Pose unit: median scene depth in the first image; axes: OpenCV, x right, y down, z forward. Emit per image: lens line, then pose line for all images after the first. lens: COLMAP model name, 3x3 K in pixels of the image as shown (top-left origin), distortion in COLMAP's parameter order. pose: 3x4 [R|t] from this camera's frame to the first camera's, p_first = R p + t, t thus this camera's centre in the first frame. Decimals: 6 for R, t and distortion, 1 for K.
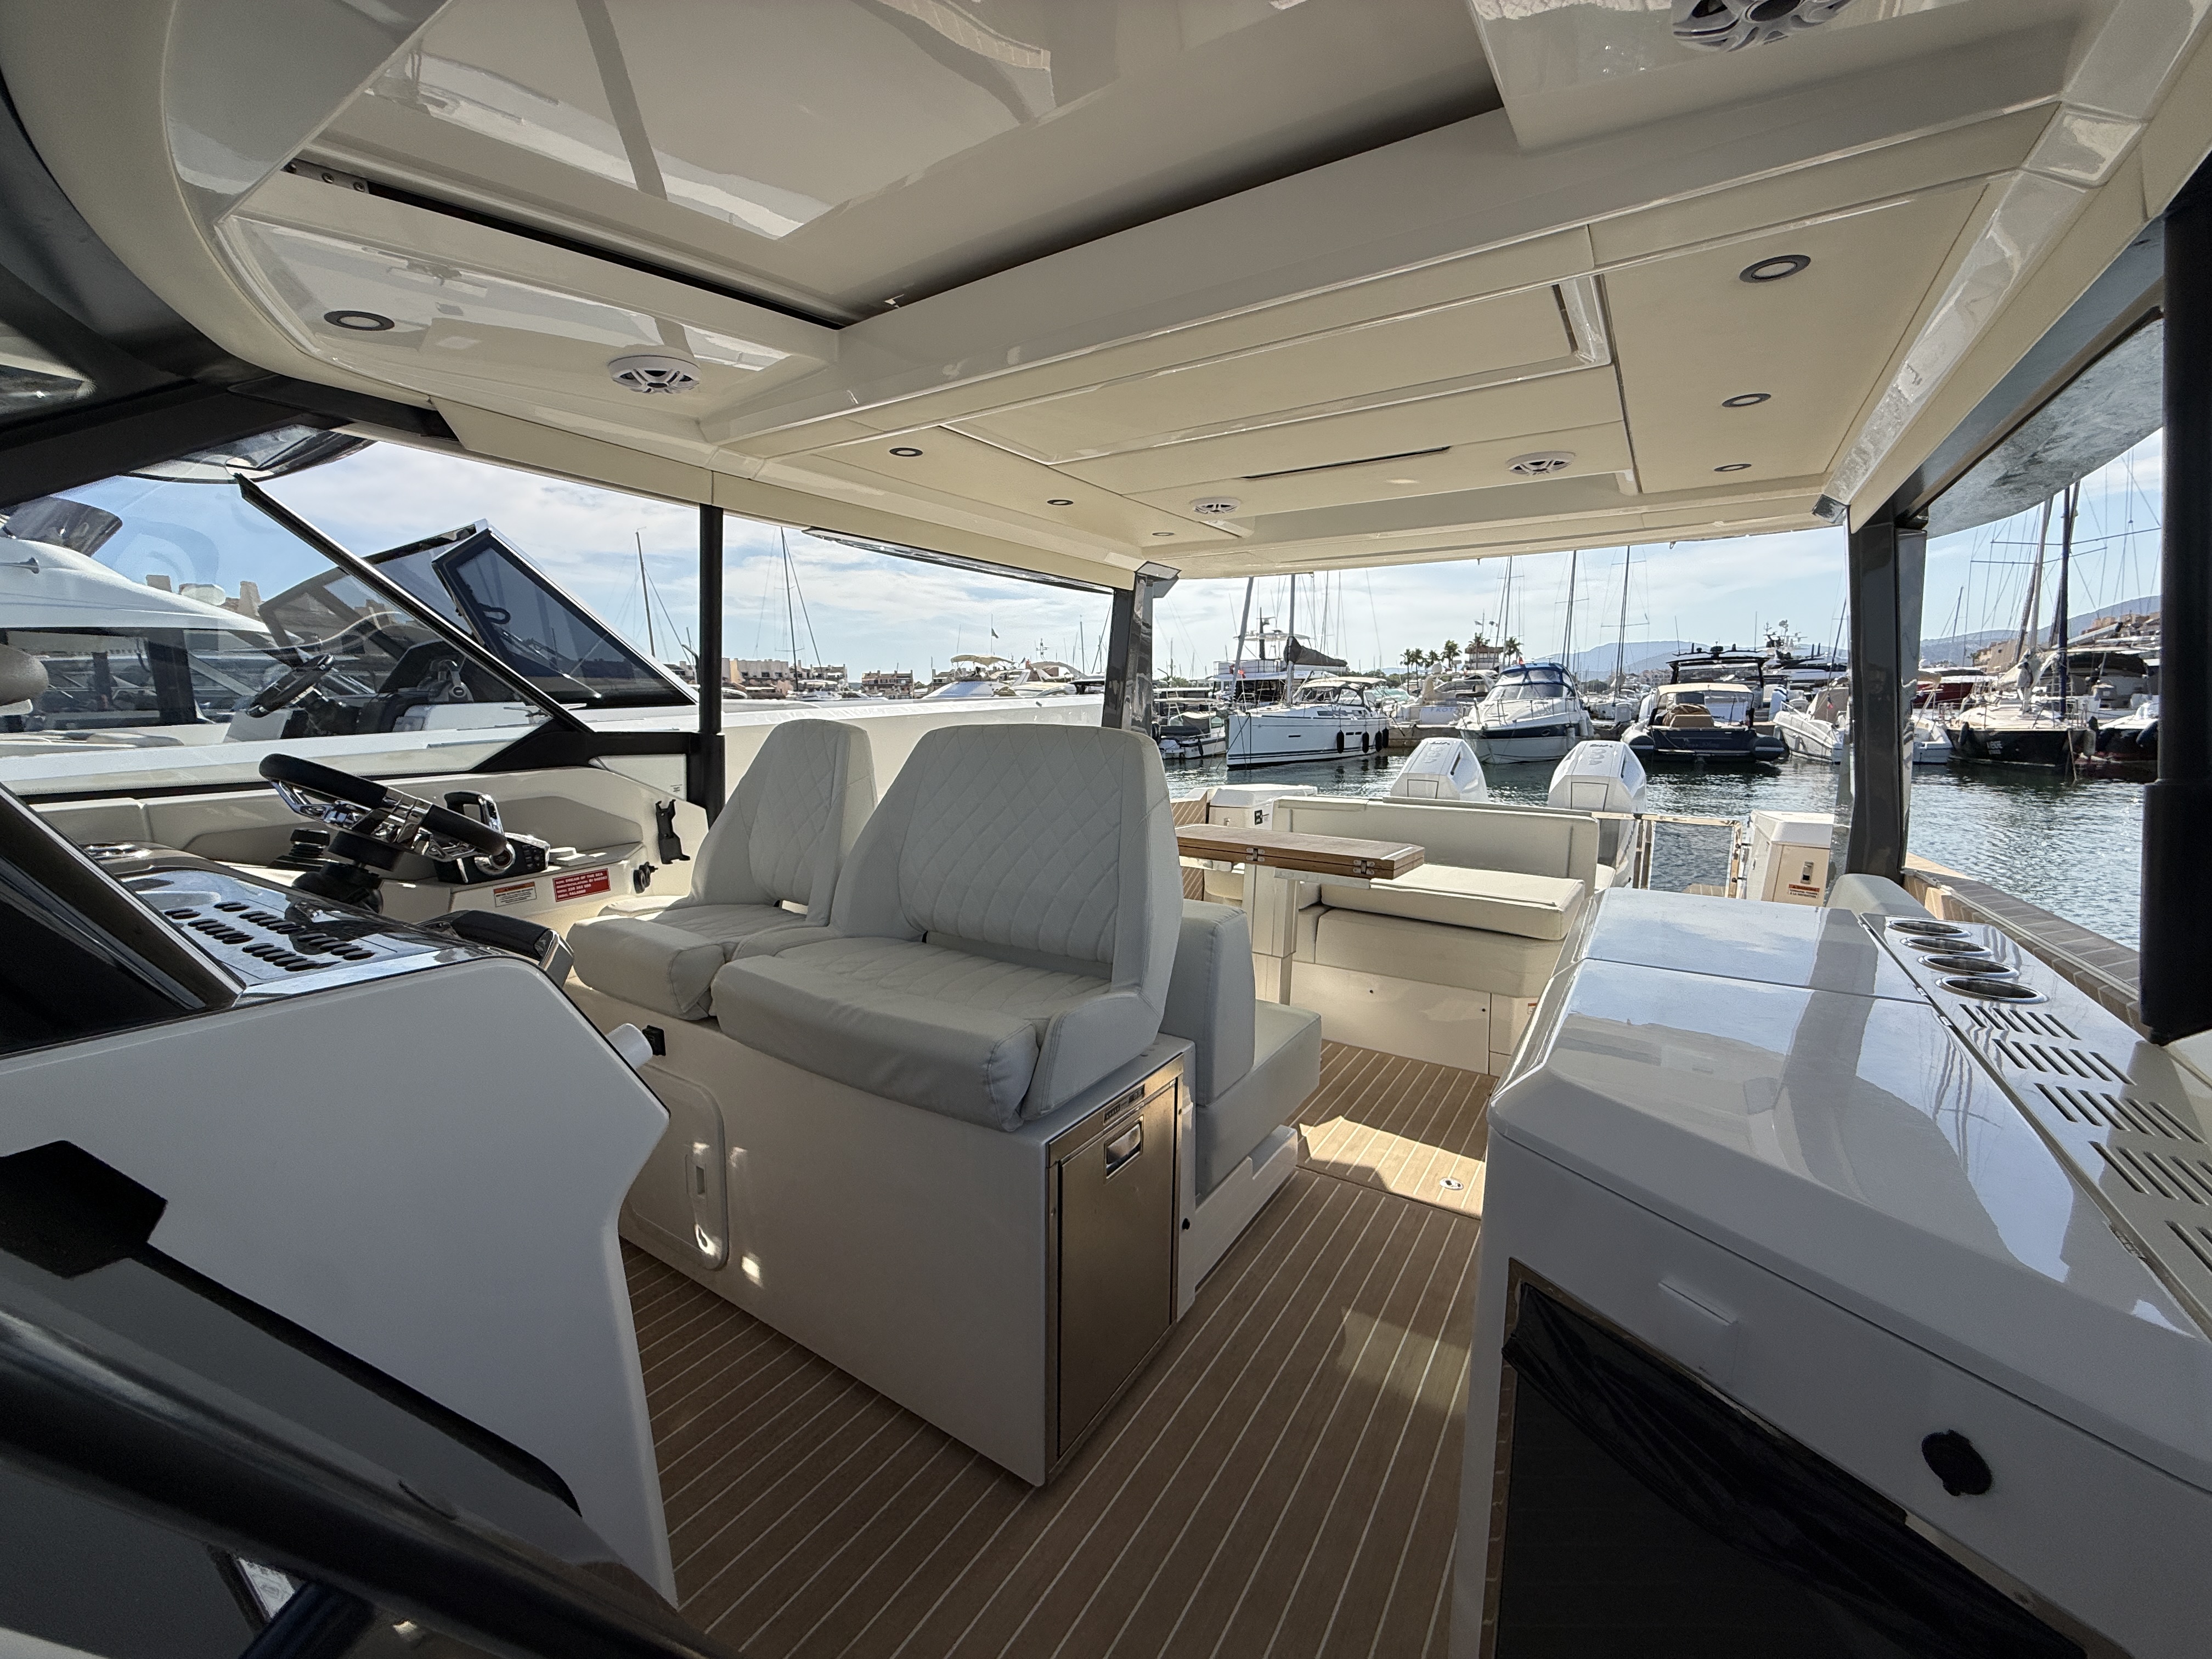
lens RADIAL K [[889.0, 0, 1102.5], [0, 889.0, 829.3], [0, 0, 1]] dist [-0.001666, -0.000297]
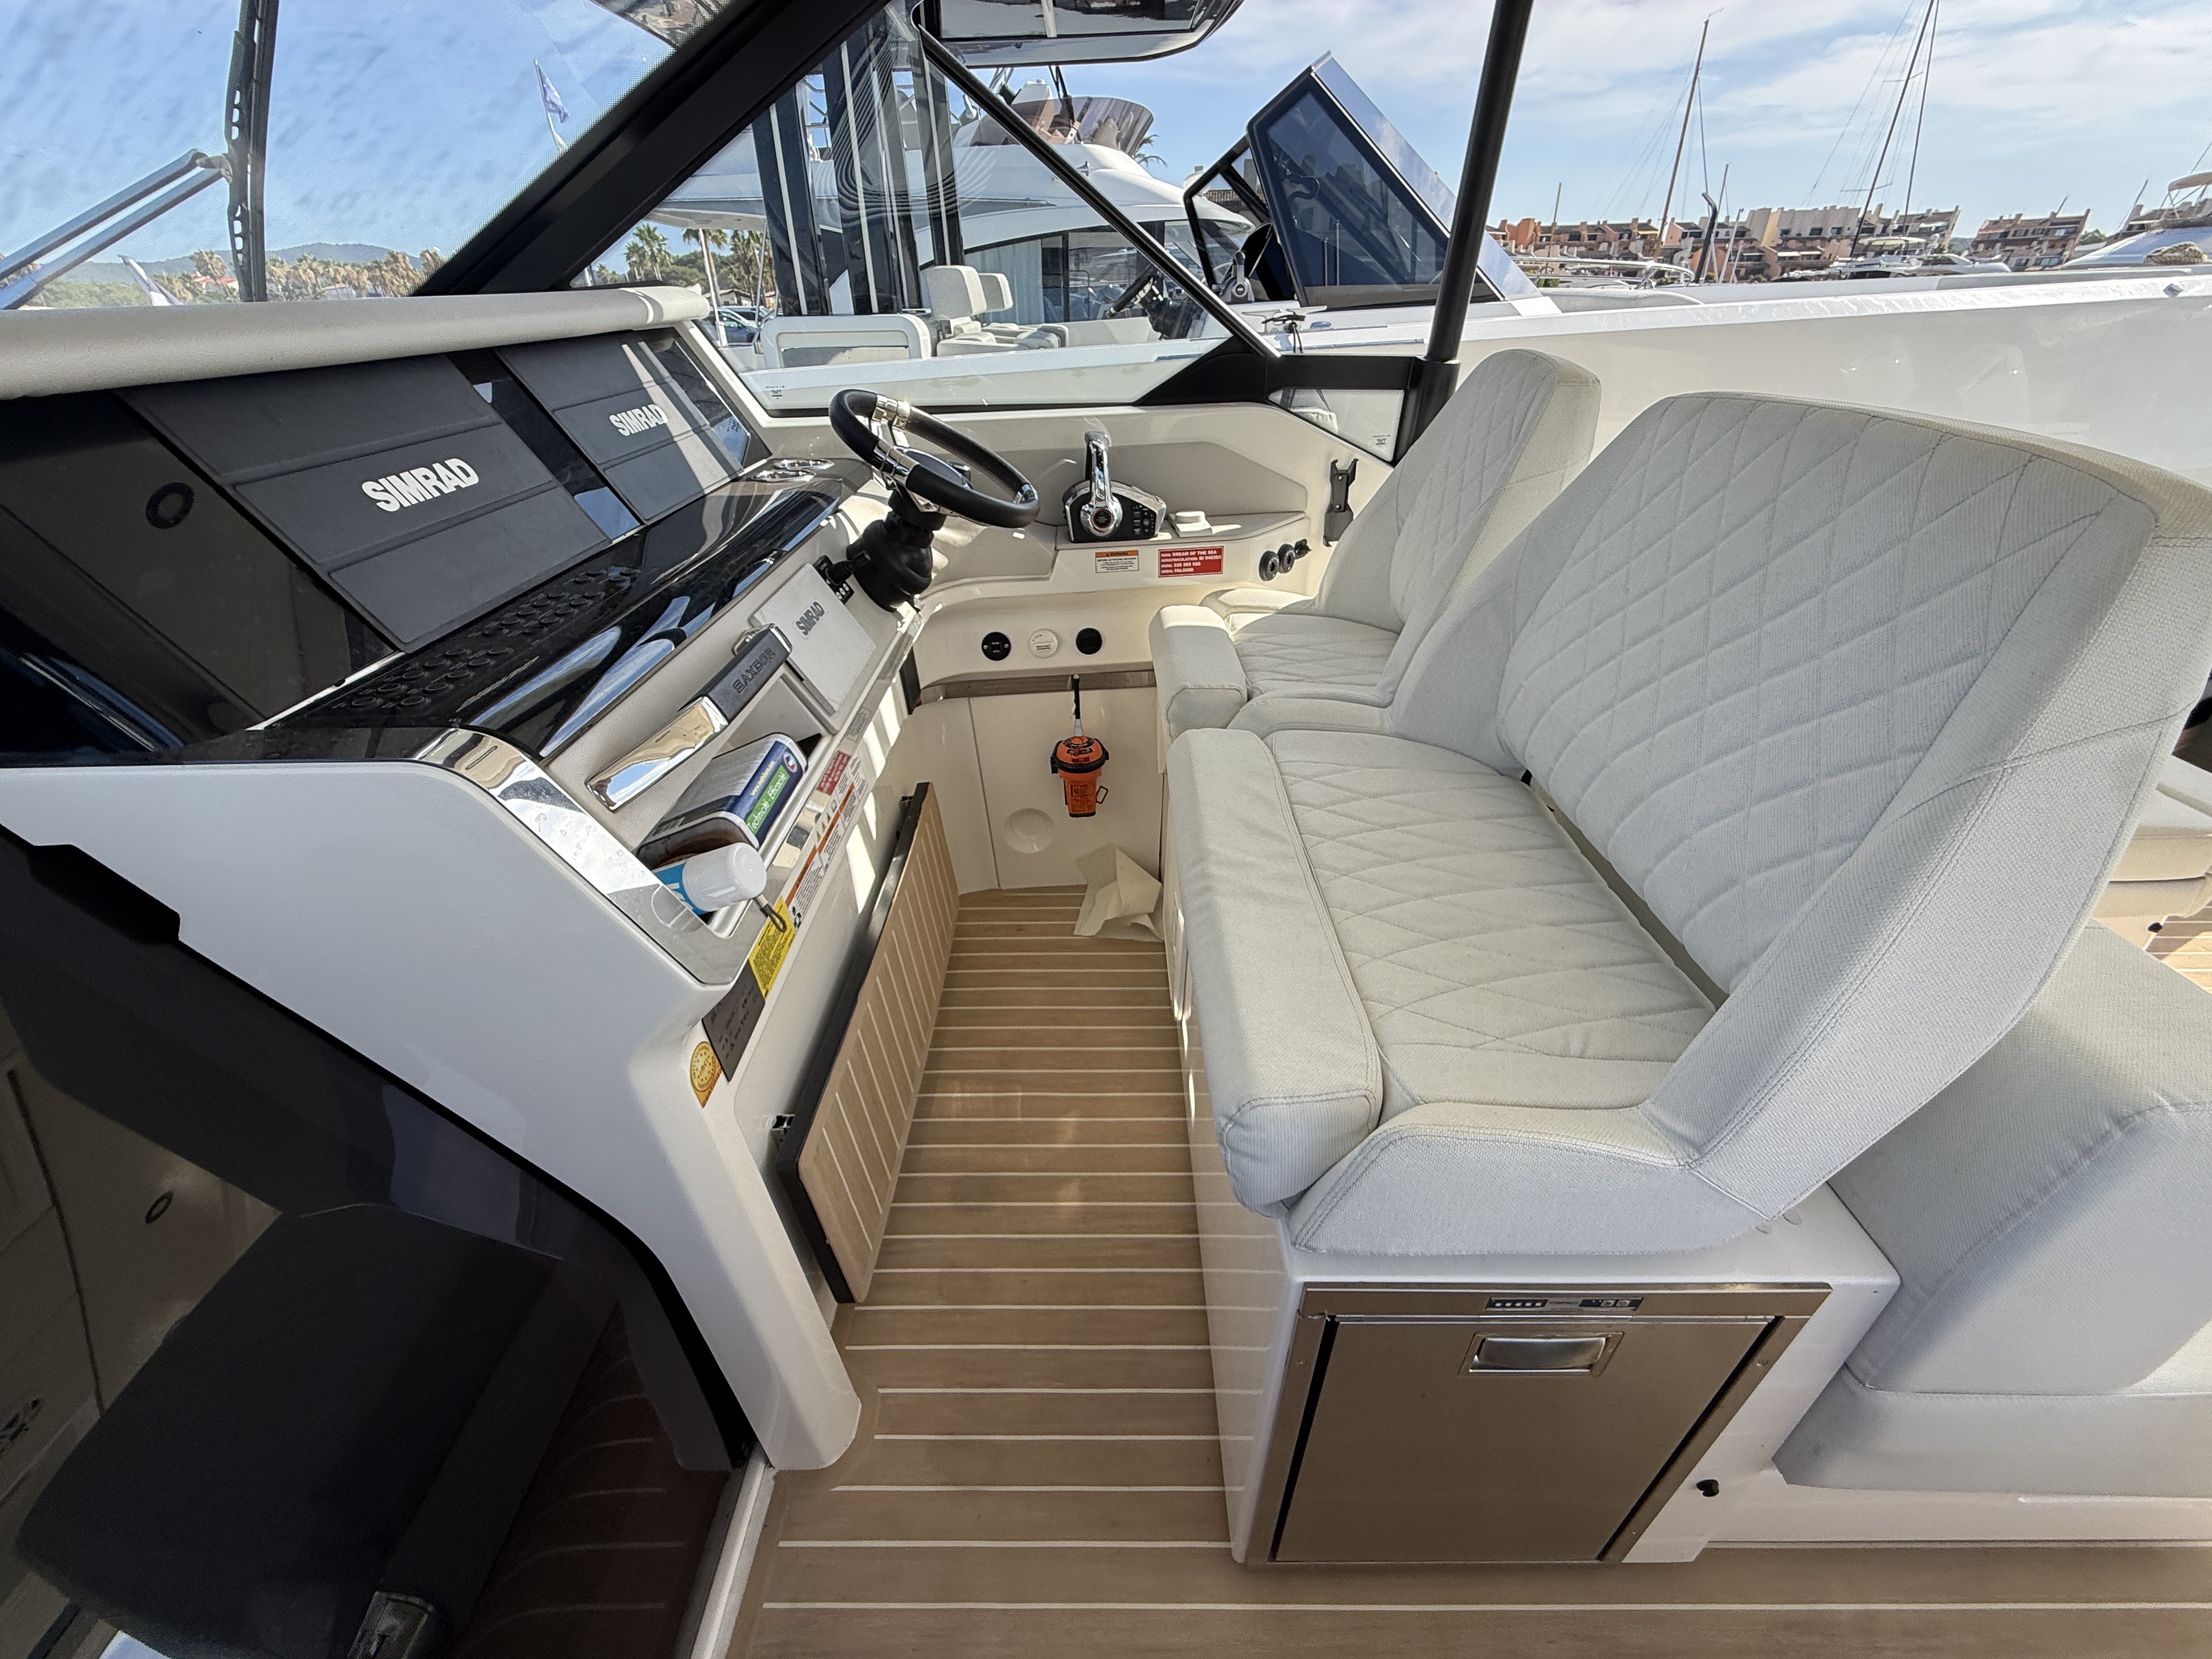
lens RADIAL K [[882.0, 0, 1101.1], [0, 882.0, 833.8], [0, 0, 1]] dist [0.001125, 0.000346]
pose [[0.538790, 0.444715, -0.715495, 0.078983], [-0.107748, 0.878715, 0.465027, -0.078834], [0.835521, -0.173459, 0.521360, 0.371576]]
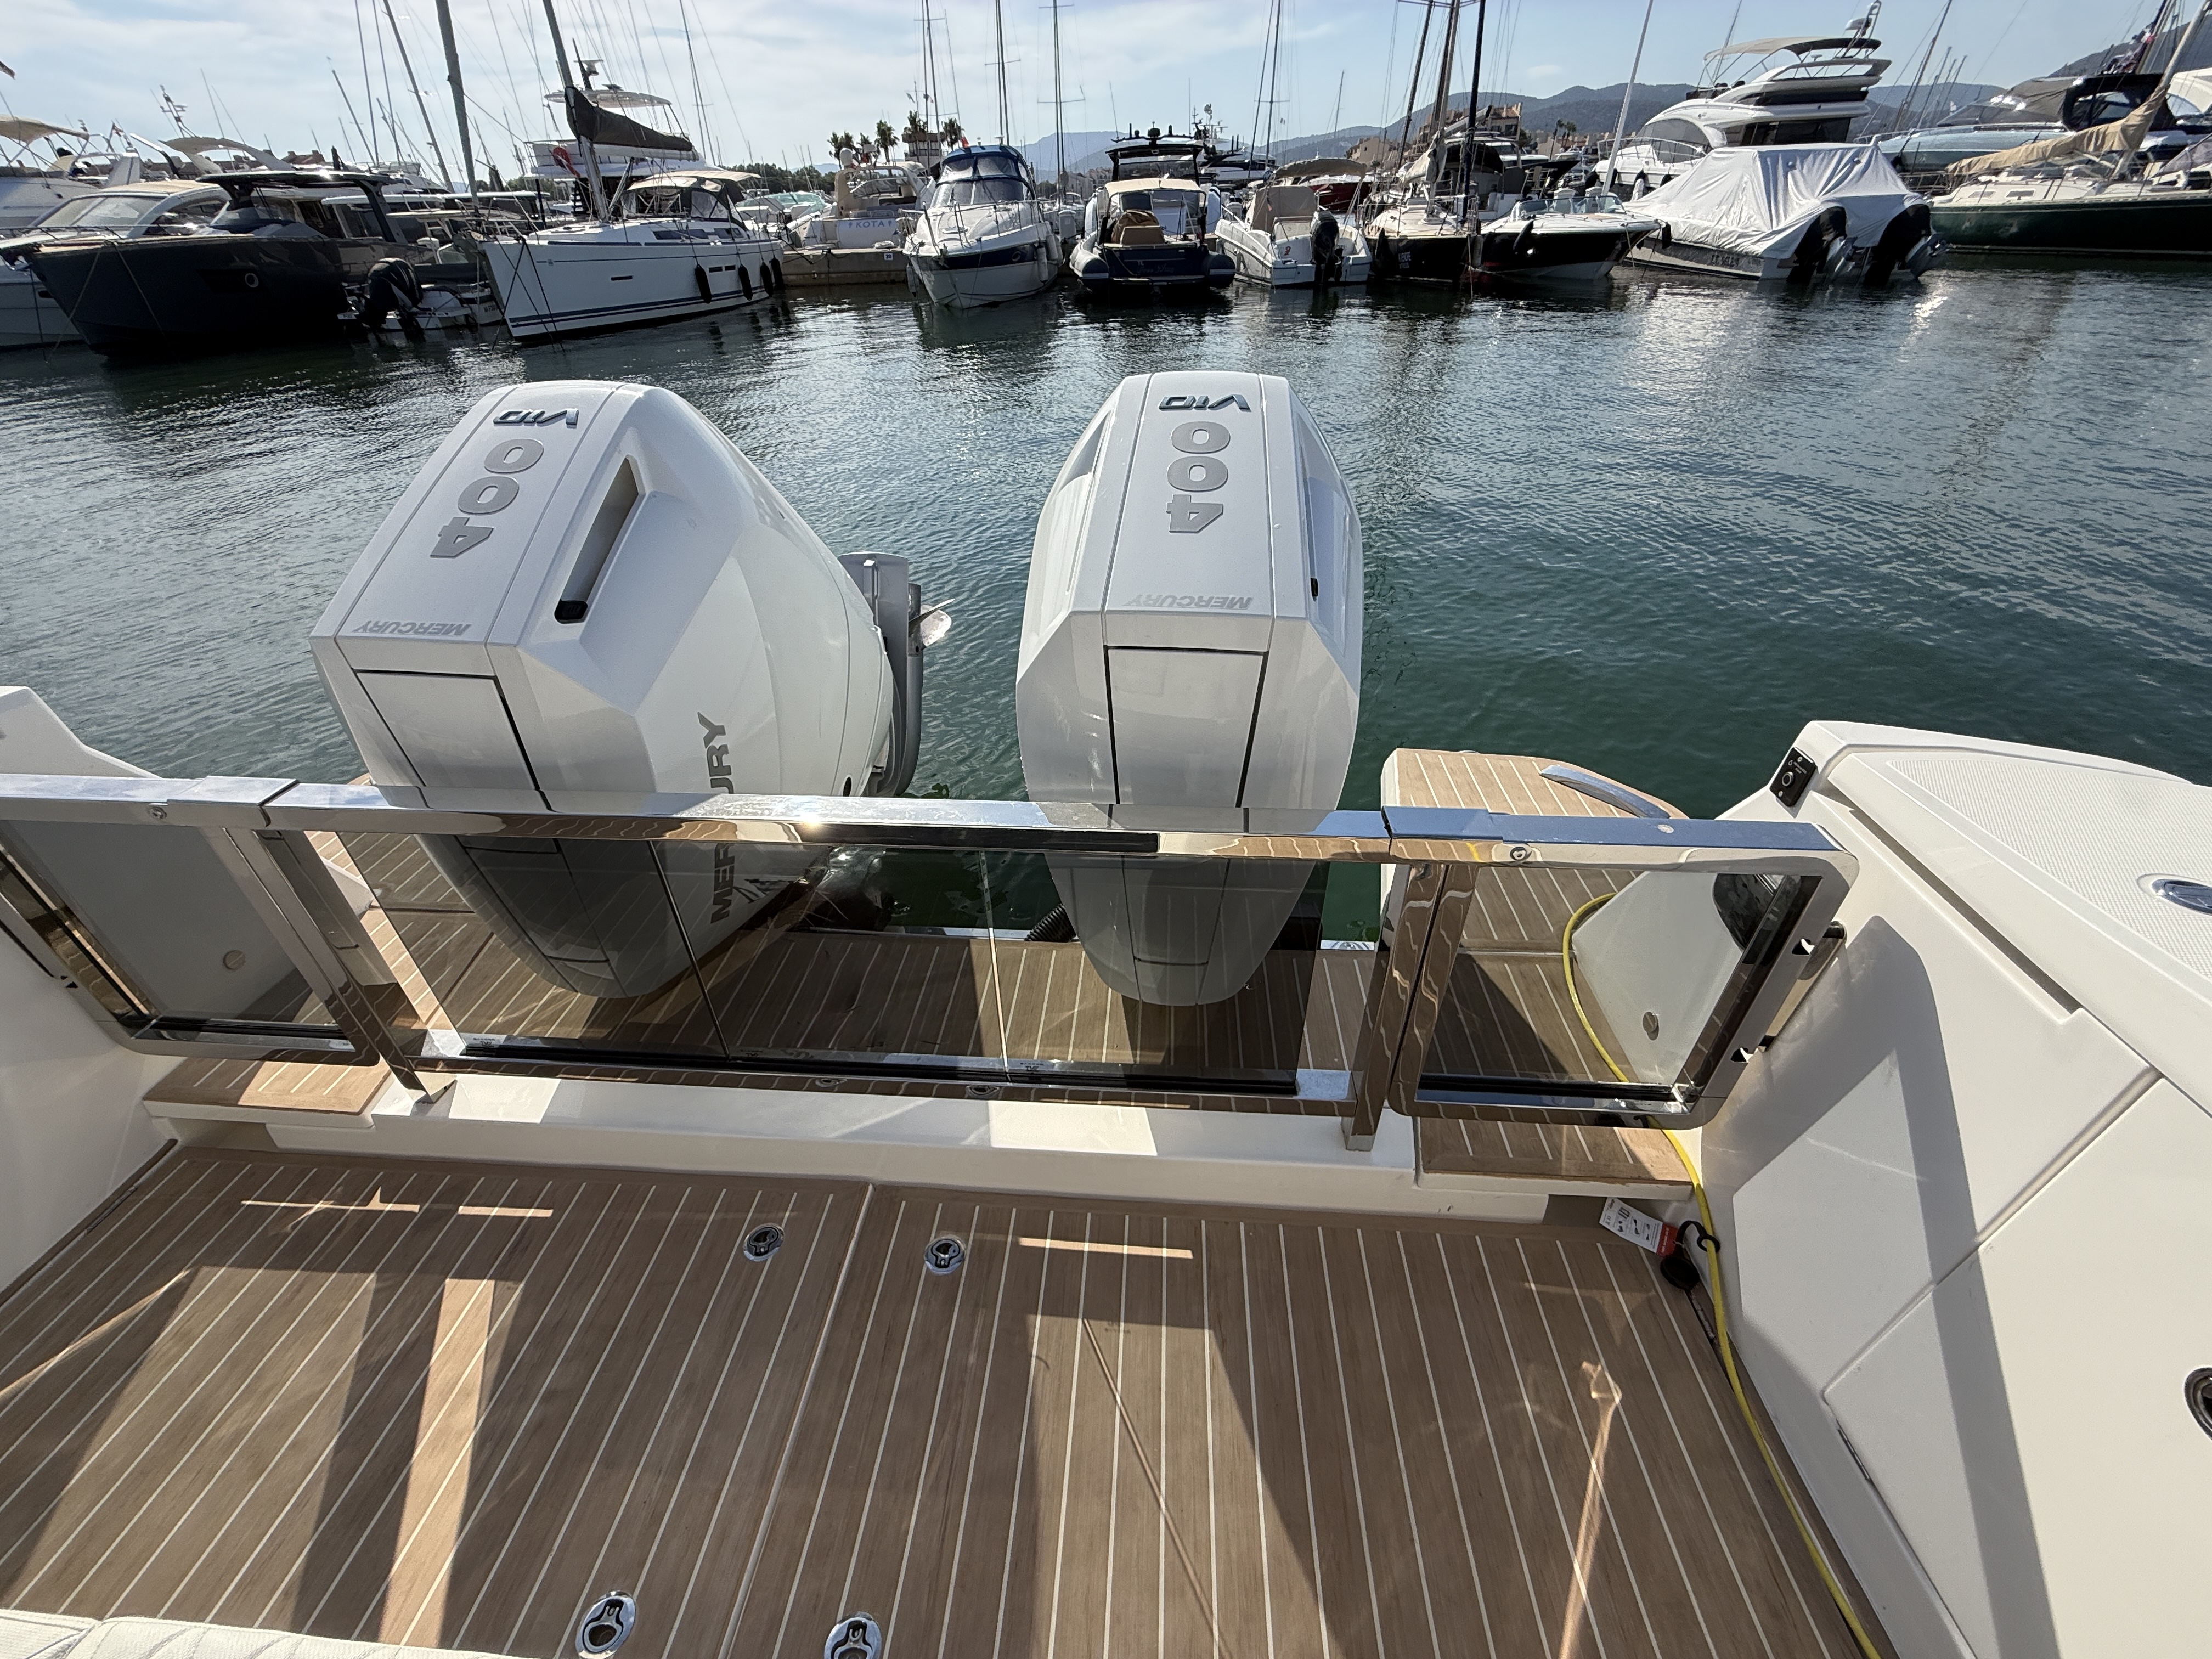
lens RADIAL K [[866.9, 0, 1106.0], [0, 866.9, 829.5], [0, 0, 1]] dist [0.001070, 0.000153]
pose [[0.849566, -0.315282, 0.422889, 1.020489], [0.087059, 0.874526, 0.477101, -0.219933], [-0.520249, -0.368513, 0.770415, 1.617157]]
